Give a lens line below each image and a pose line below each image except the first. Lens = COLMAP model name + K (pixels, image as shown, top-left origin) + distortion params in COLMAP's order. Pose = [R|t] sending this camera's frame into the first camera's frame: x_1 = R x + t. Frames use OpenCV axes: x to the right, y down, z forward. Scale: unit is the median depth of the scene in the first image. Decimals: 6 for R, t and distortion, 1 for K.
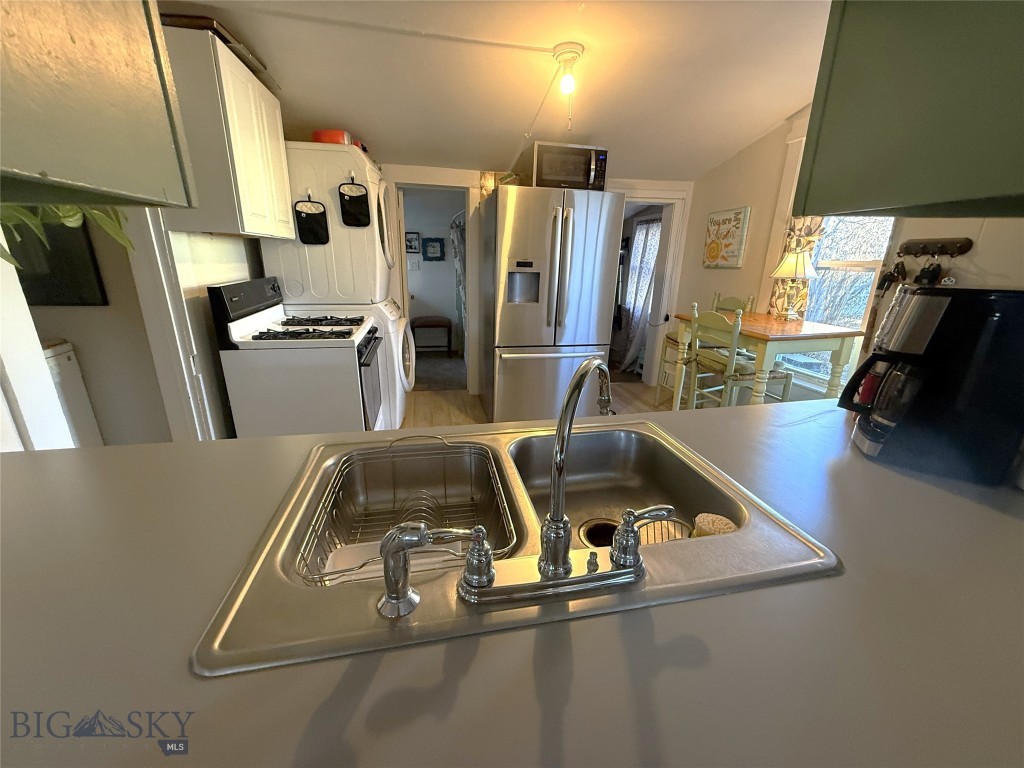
lens RADIAL K [[404.8, 0, 506.5], [0, 404.8, 380.9], [0, 0, 1]] dist [-0.009818, 0.000140]
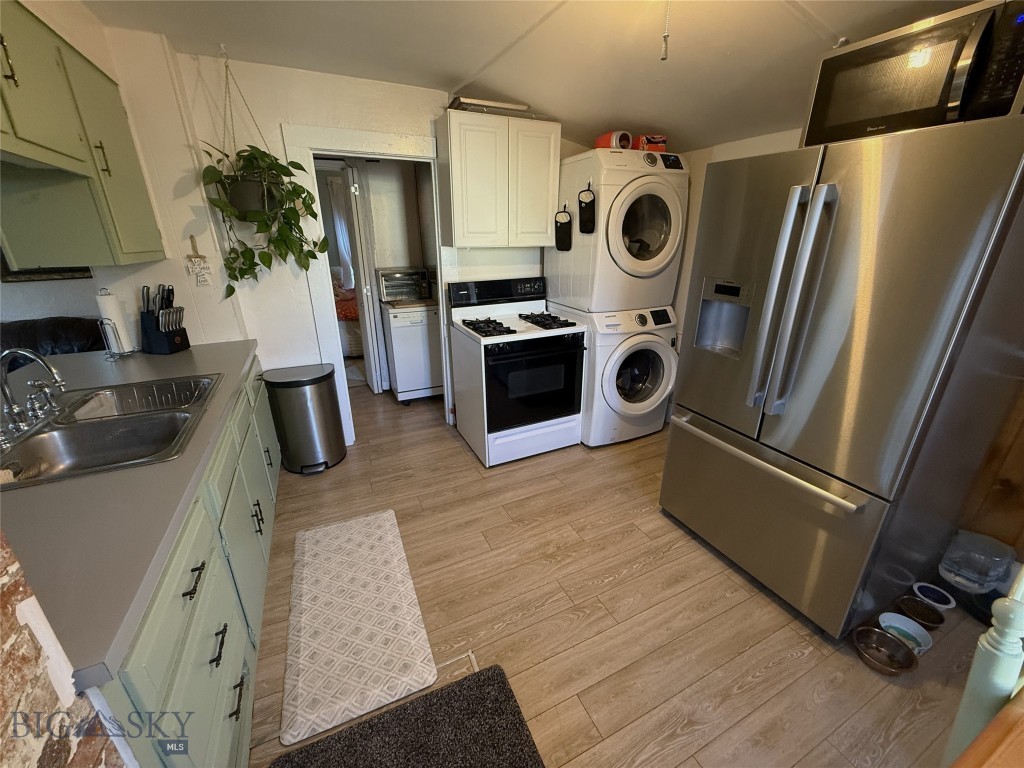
lens RADIAL K [[404.8, 0, 510.5], [0, 404.8, 378.7], [0, 0, 1]] dist [-0.009818, 0.000140]
pose [[0.252261, 0.312674, -0.915751, 0.609401], [-0.275901, 0.930315, 0.241645, -0.246297], [0.927493, 0.191699, 0.320949, 0.594976]]
